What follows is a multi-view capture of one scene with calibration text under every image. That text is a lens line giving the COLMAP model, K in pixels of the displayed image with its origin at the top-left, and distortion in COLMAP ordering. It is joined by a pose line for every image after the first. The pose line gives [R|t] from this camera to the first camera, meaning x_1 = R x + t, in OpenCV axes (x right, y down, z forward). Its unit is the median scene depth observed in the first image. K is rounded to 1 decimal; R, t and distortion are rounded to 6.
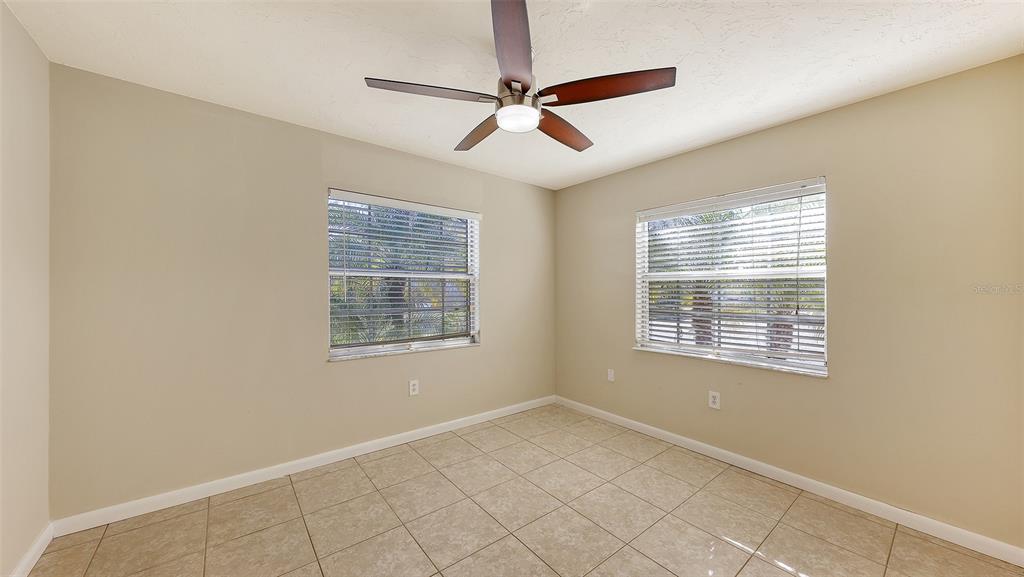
lens RADIAL K [[357.1, 0, 506.0], [0, 357.1, 289.7], [0, 0, 1]] dist [0.006148, -0.001040]
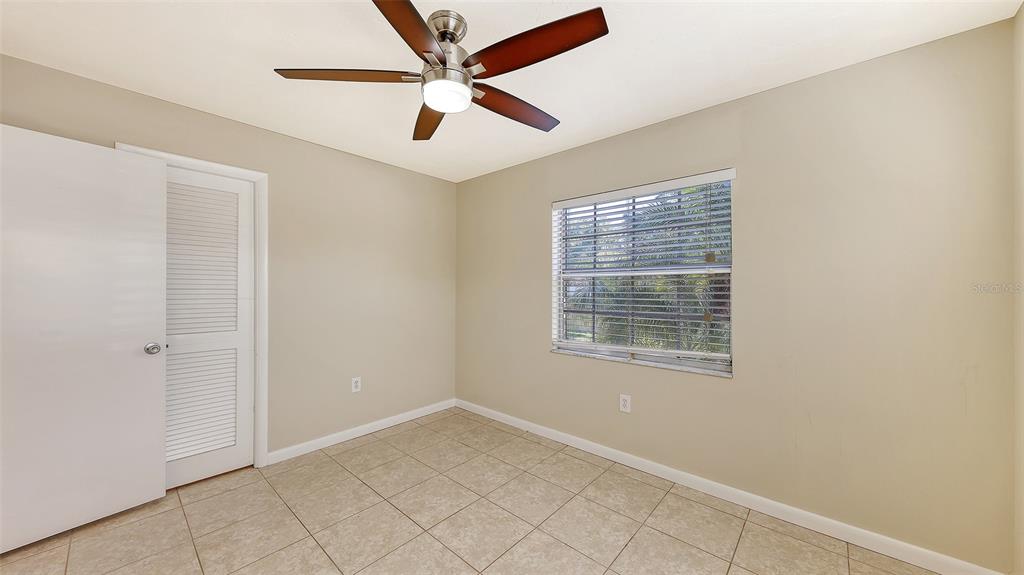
lens RADIAL K [[357.1, 0, 505.7], [0, 357.1, 290.4], [0, 0, 1]] dist [0.006148, -0.001040]
pose [[0.162978, -0.001998, -0.986628, 0.701339], [0.007545, 0.999971, -0.000779, 0.000100], [0.986601, -0.007318, 0.162989, 0.737961]]
